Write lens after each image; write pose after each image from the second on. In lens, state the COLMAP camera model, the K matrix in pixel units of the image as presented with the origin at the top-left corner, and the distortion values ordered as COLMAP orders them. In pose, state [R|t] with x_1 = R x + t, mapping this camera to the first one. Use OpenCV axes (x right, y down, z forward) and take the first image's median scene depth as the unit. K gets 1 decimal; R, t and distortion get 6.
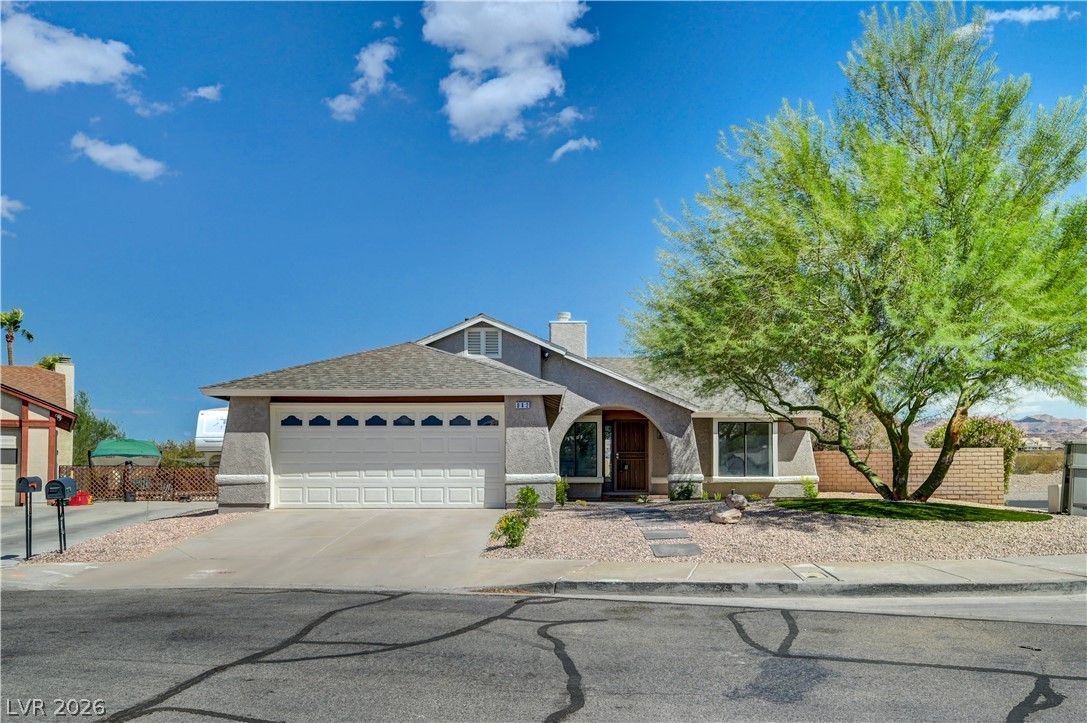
lens RADIAL K [[833.5, 0, 543.5], [0, 833.5, 363.2], [0, 0, 1]] dist [-0.037299, -0.002261]
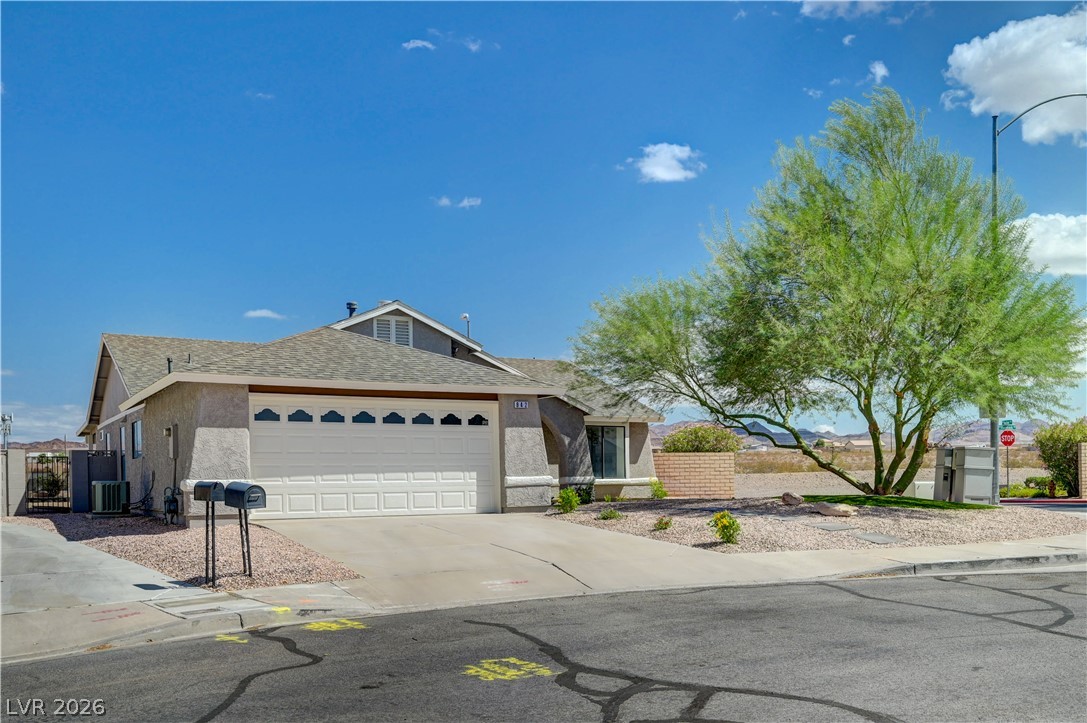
lens RADIAL K [[926.7, 0, 543.2], [0, 926.7, 359.5], [0, 0, 1]] dist [-0.029875, 0.017371]
pose [[0.873946, 0.054517, 0.482957, -0.515820], [-0.057113, 0.998324, -0.009343, 0.006604], [-0.482656, -0.019418, 0.875594, 0.052776]]
